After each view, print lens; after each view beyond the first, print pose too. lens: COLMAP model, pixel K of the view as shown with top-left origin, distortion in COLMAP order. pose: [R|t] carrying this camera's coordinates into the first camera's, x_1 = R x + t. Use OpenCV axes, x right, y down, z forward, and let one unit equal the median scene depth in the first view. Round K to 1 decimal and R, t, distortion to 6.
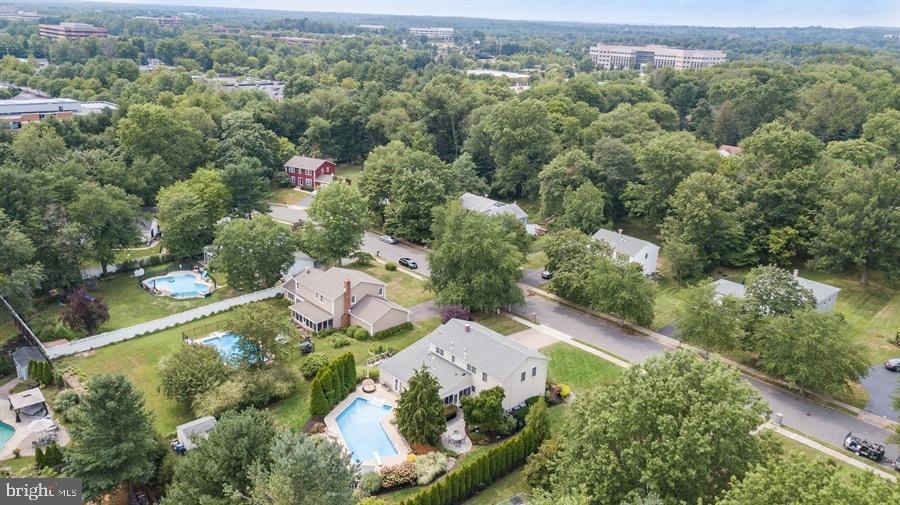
lens RADIAL K [[693.8, 0, 453.2], [0, 693.8, 250.4], [0, 0, 1]] dist [0.035395, -0.003264]
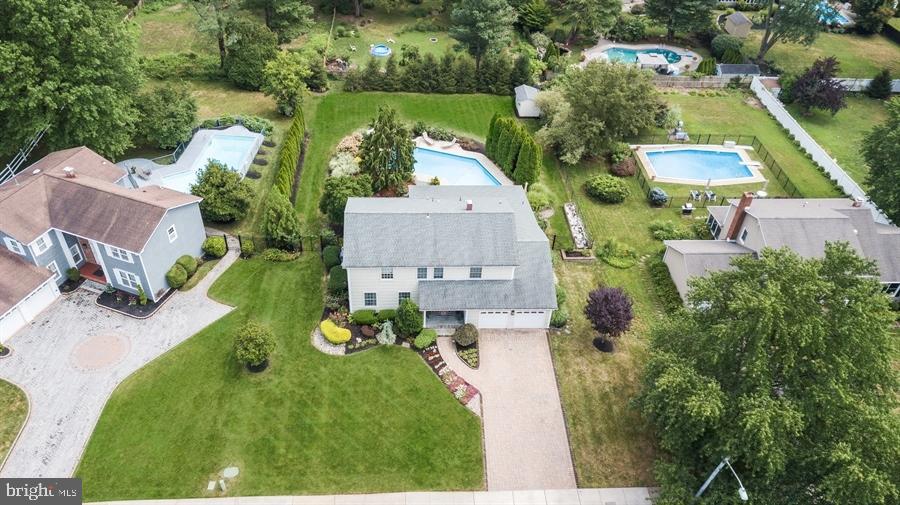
lens RADIAL K [[693.8, 0, 450.1], [0, 693.8, 254.2], [0, 0, 1]] dist [0.035395, -0.003264]
pose [[-0.628082, 0.447476, -0.636614, 0.378007], [-0.312471, 0.604223, 0.732991, -0.263310], [0.712653, 0.659303, -0.239678, 0.987482]]
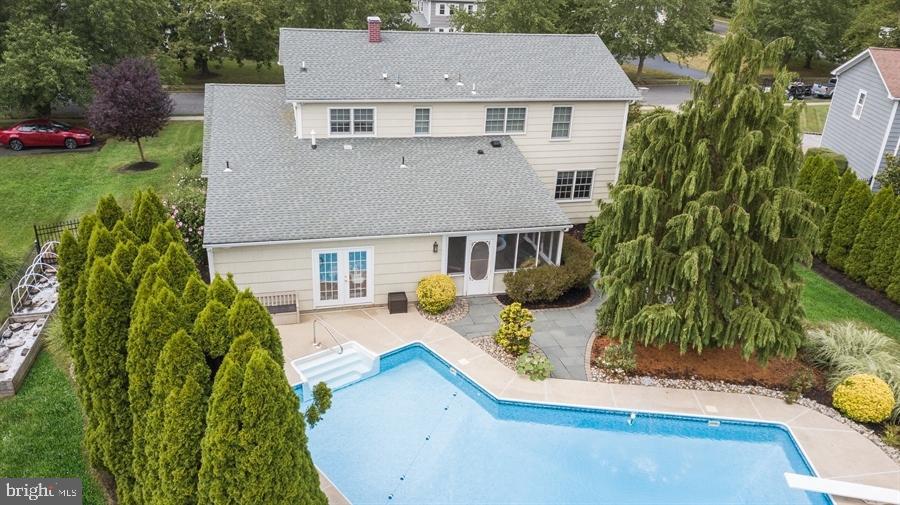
lens RADIAL K [[693.8, 0, 453.6], [0, 693.8, 254.7], [0, 0, 1]] dist [0.035395, -0.003264]
pose [[0.469267, -0.364117, 0.804492, -0.206161], [0.256994, 0.927910, 0.270070, 0.110397], [-0.844833, 0.080015, 0.529013, 0.692673]]
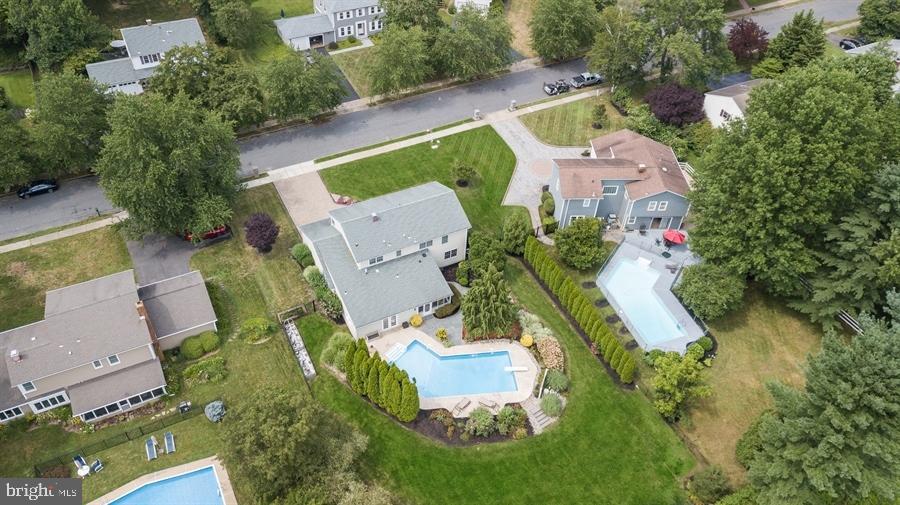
lens RADIAL K [[693.8, 0, 453.0], [0, 693.8, 252.8], [0, 0, 1]] dist [0.035395, -0.003264]
pose [[0.267628, -0.683832, 0.678785, -0.459968], [0.274451, 0.729402, 0.626617, -0.293897], [-0.923608, 0.018593, 0.382887, 0.507606]]
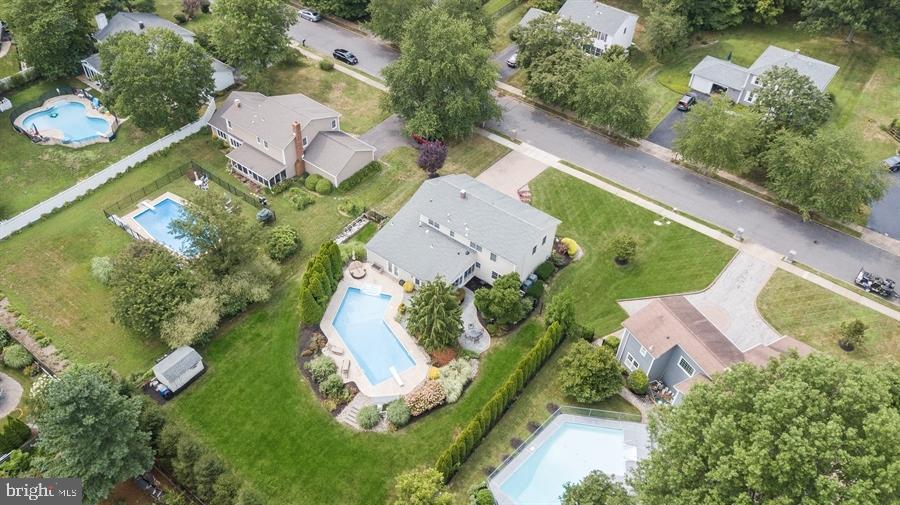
lens RADIAL K [[693.8, 0, 452.0], [0, 693.8, 258.2], [0, 0, 1]] dist [0.035395, -0.003264]
pose [[0.984970, -0.118230, 0.125922, -0.093536], [0.049833, 0.892536, 0.448214, -0.169646], [-0.165382, -0.435202, 0.885013, 0.178894]]
